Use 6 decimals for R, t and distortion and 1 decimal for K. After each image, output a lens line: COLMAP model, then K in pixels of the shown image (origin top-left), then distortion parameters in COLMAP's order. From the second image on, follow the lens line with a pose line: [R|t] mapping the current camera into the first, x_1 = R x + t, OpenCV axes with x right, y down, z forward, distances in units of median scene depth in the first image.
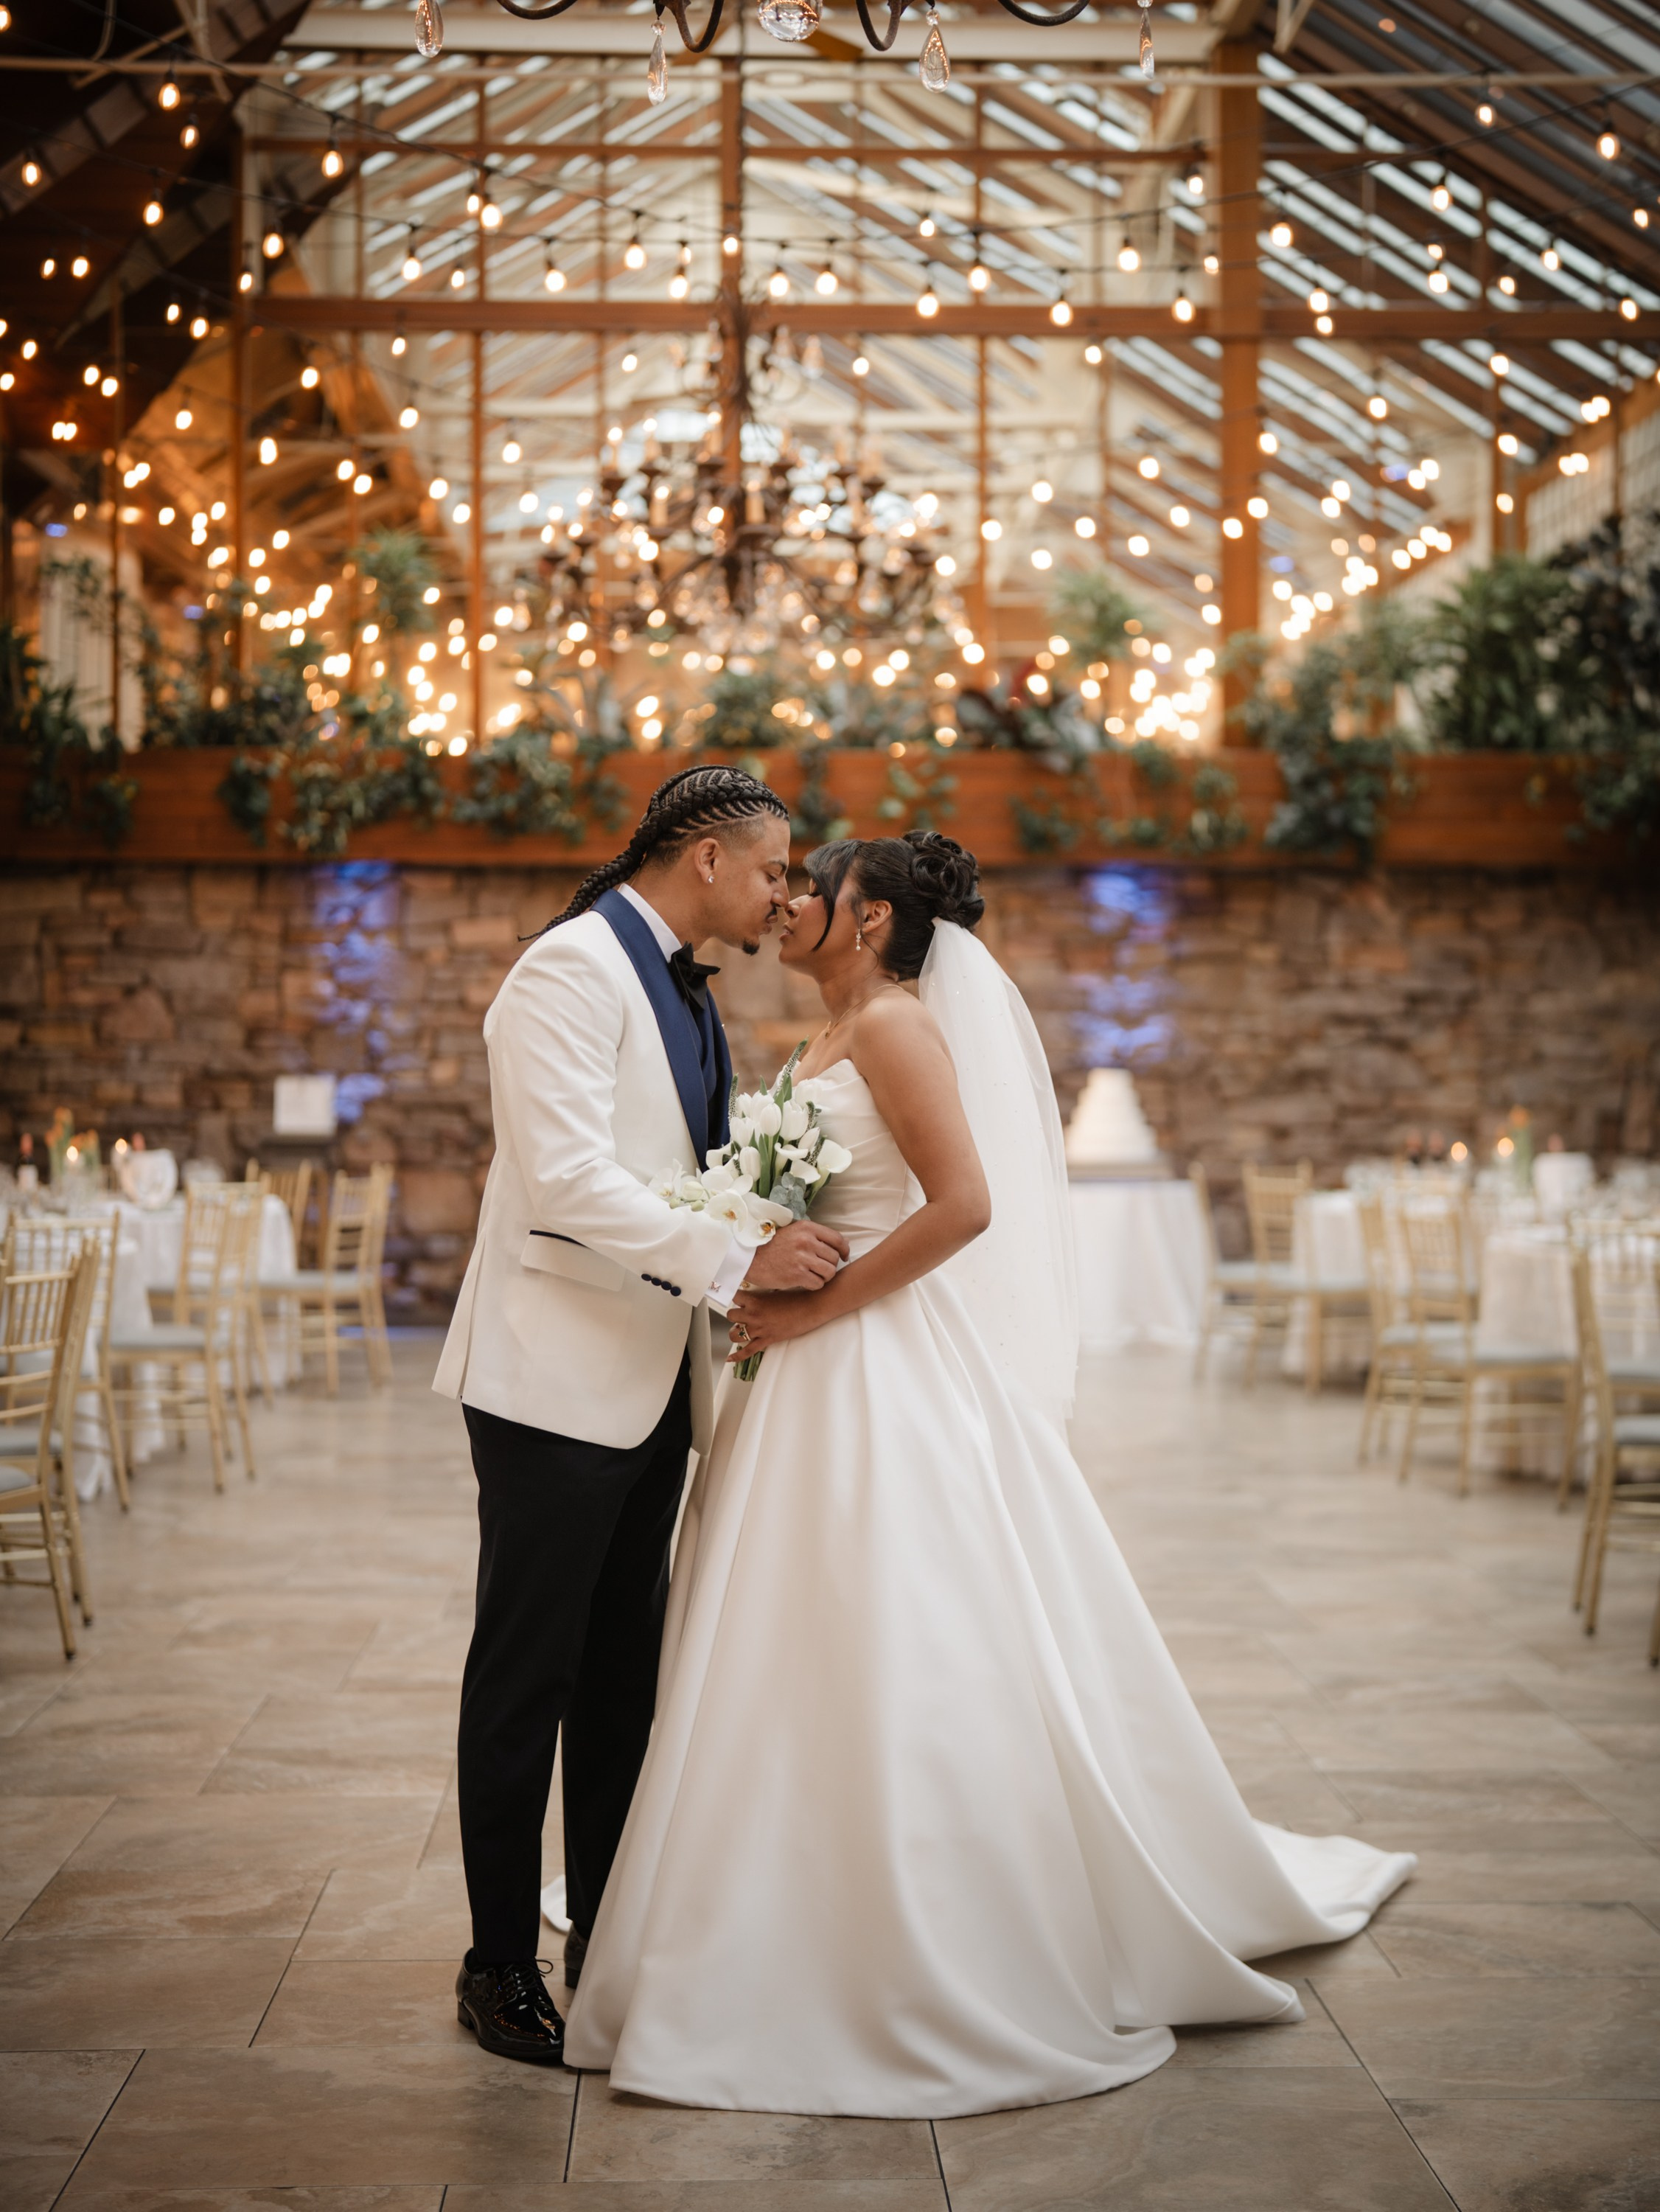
lens RADIAL K [[3350.1, 0, 830.0], [0, 3350.1, 1106.0], [0, 0, 1]] dist [-0.056149, 0.377856]
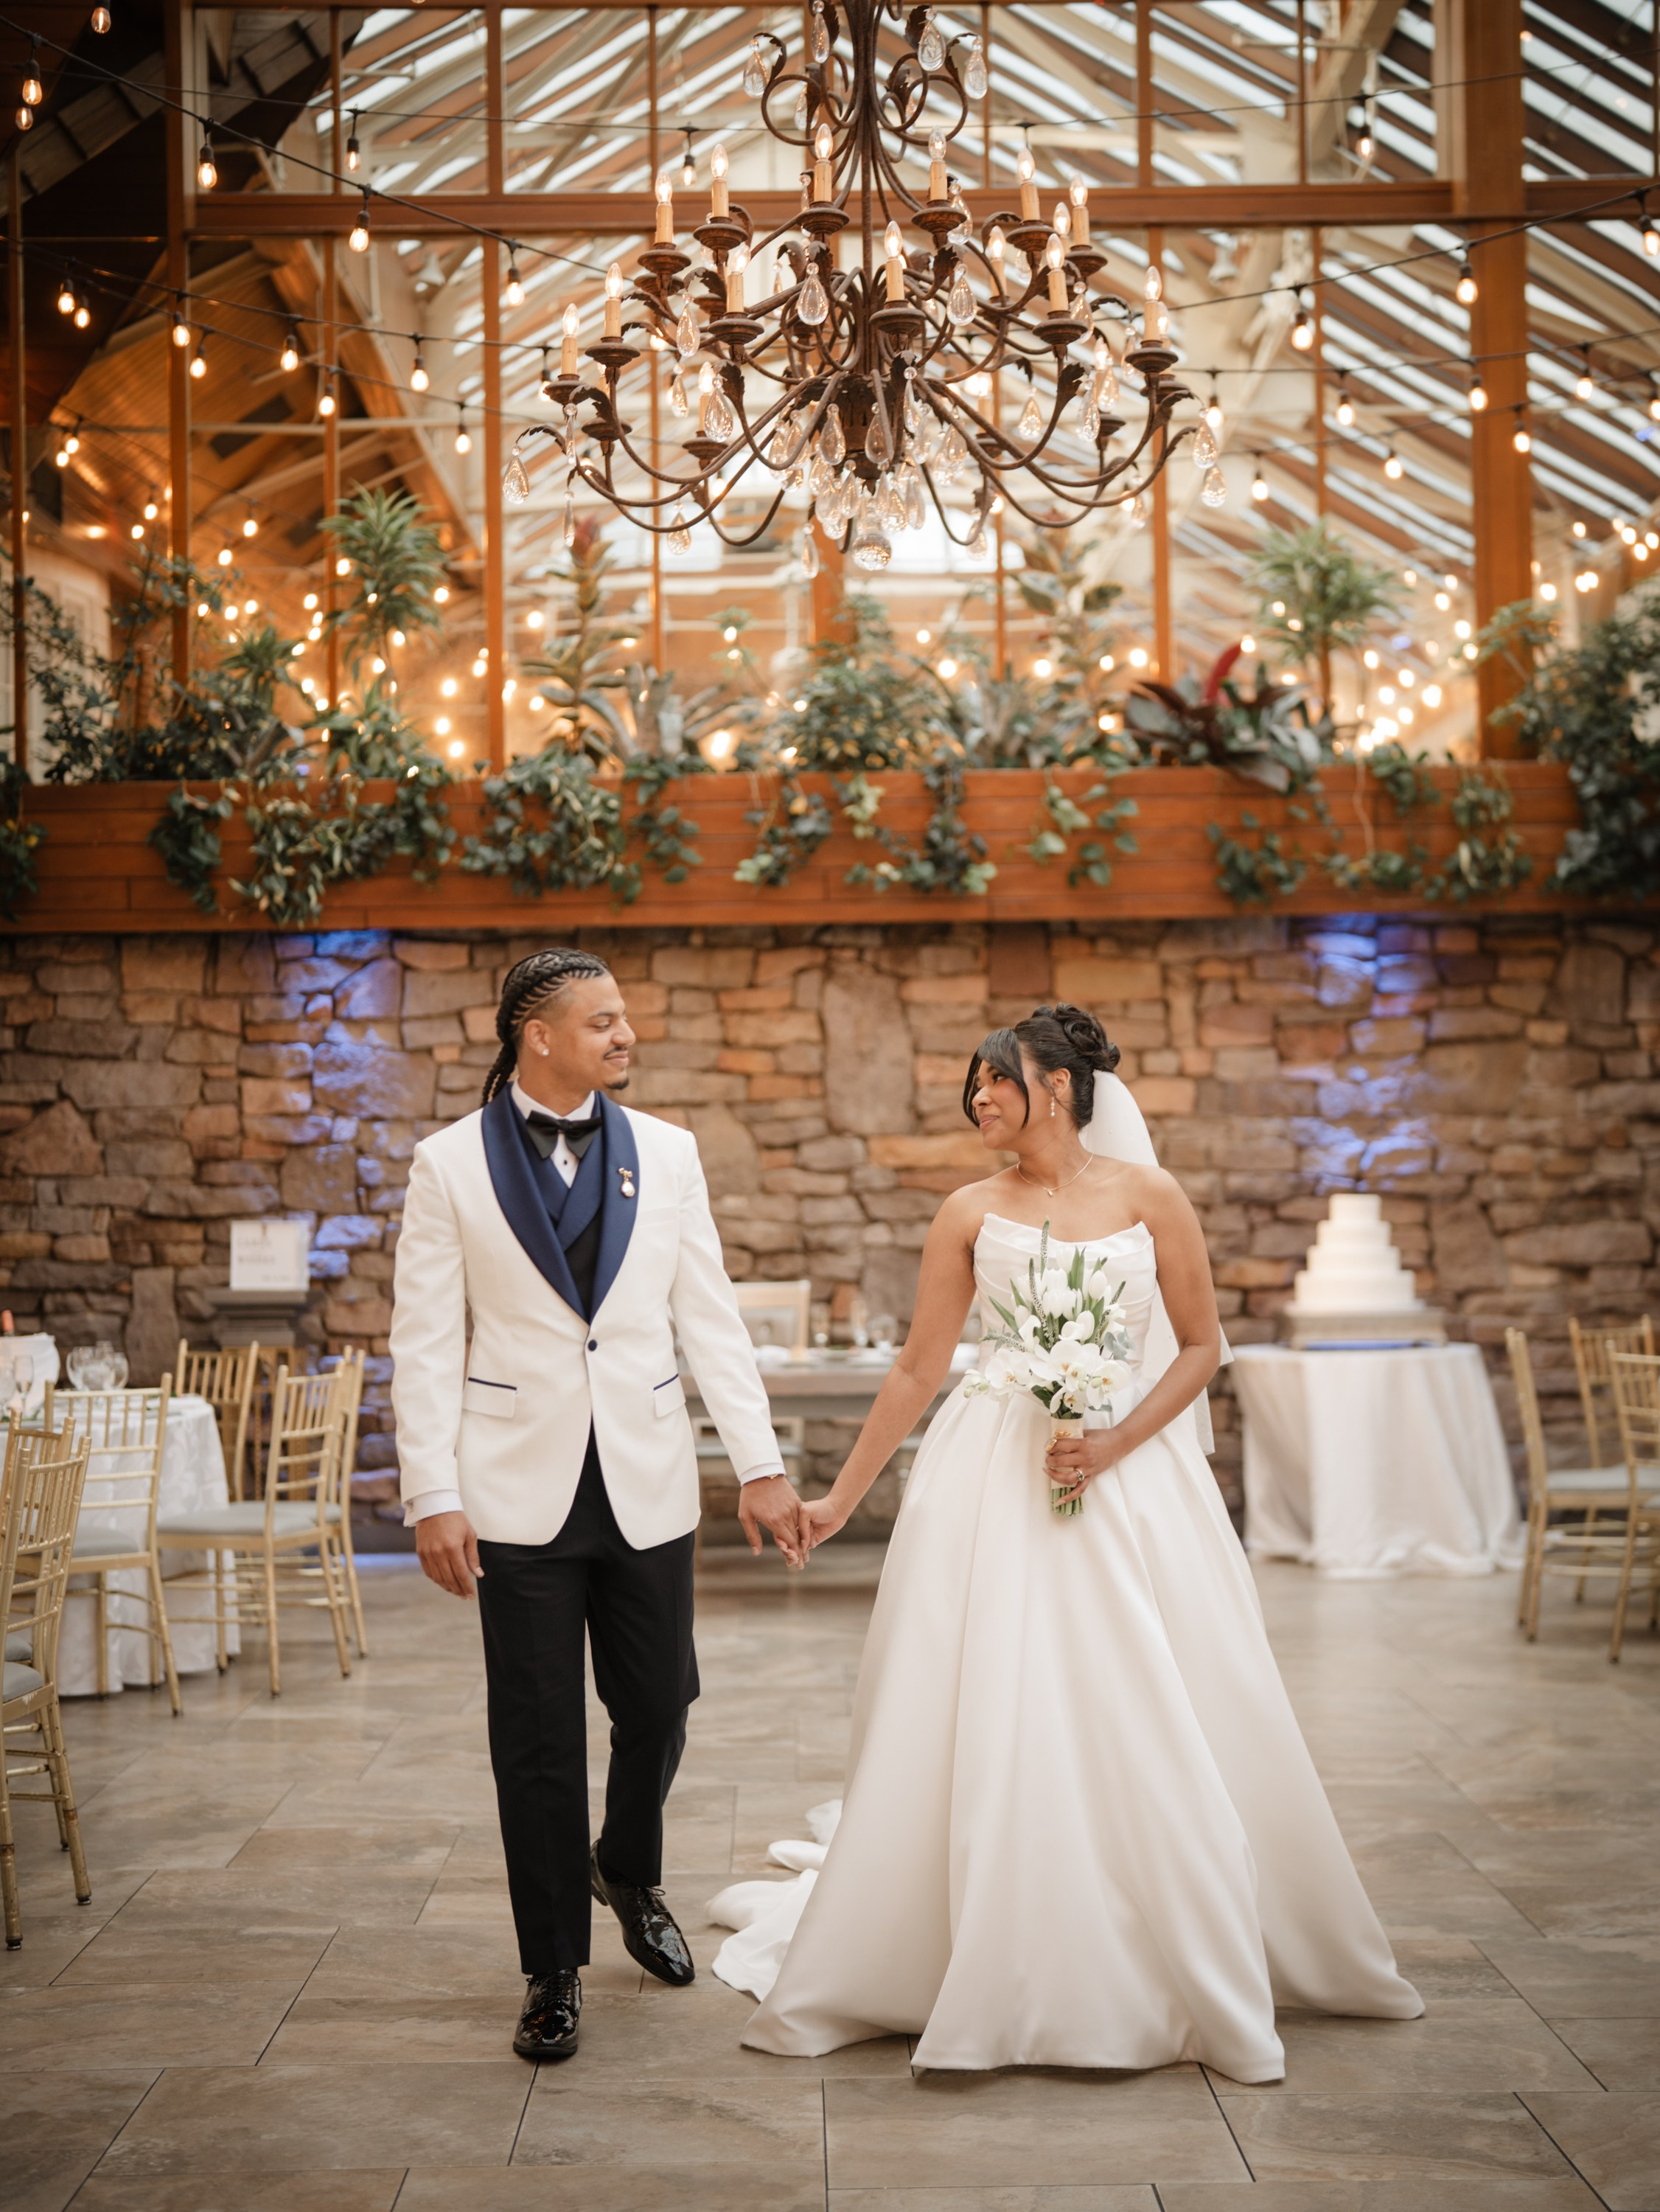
lens RADIAL K [[3350.1, 0, 830.0], [0, 3350.1, 1106.0], [0, 0, 1]] dist [-0.056149, 0.377856]
pose [[0.999605, -0.016948, -0.022427, -0.014715], [0.016174, 0.999281, -0.034280, -0.005908], [0.022992, 0.033904, 0.999161, 0.251519]]
